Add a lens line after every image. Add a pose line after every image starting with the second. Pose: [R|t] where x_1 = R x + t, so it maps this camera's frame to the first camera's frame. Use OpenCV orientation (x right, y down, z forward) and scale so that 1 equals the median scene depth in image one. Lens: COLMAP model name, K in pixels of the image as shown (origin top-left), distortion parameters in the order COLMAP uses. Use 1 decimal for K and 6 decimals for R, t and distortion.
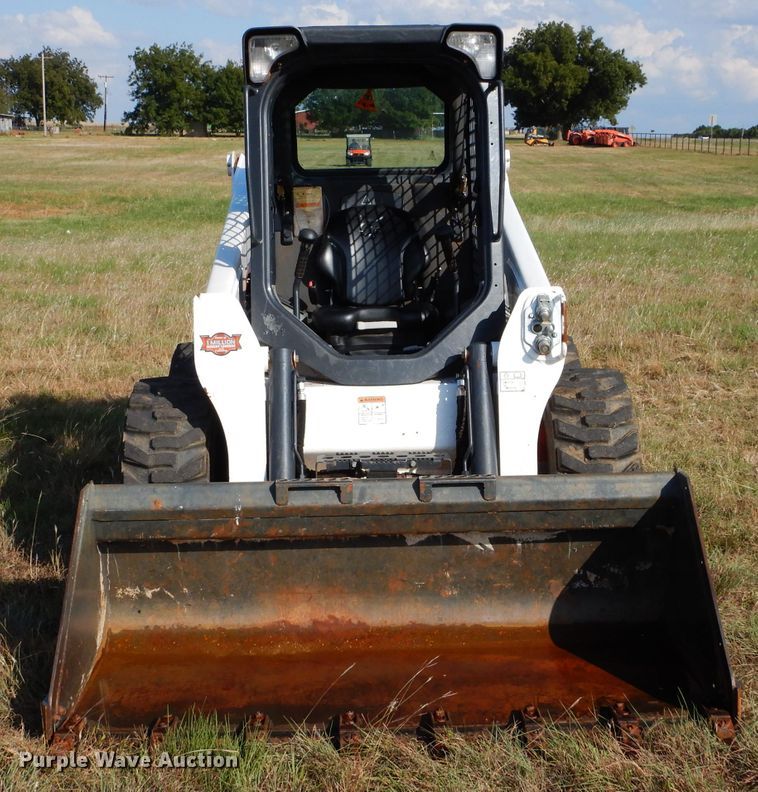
lens RADIAL K [[1456.4, 0, 379.6], [0, 1456.4, 397.2], [0, 0, 1]] dist [0.000106, 0.000000]
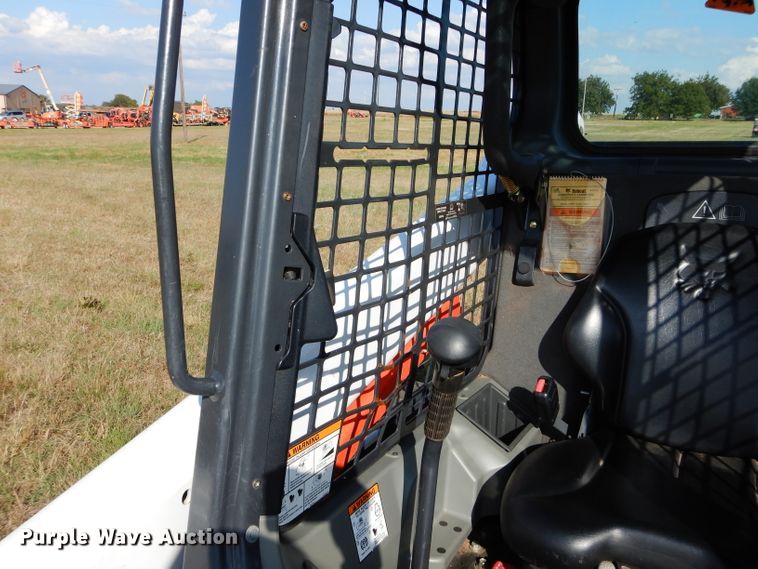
lens RADIAL K [[630.5, 0, 375.8], [0, 630.5, 278.0], [0, 0, 1]] dist [0.010594, -0.006689]
pose [[0.850189, 0.130921, -0.509940, 0.007531], [-0.097229, 0.990971, 0.092318, -0.123979], [0.517422, -0.028907, 0.855242, 0.781344]]
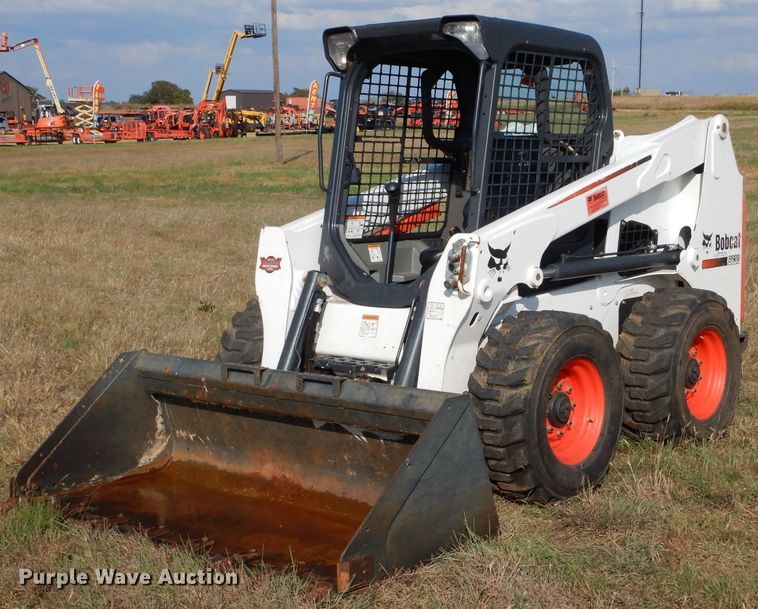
lens RADIAL K [[1361.8, 0, 379.8], [0, 1361.8, 304.3], [0, 0, 1]] dist [-0.074628, 0.000000]
pose [[0.724554, 0.080138, -0.684544, 0.683233], [-0.105566, 0.994401, 0.004677, -0.013731], [0.681086, 0.068876, 0.728957, 0.128178]]
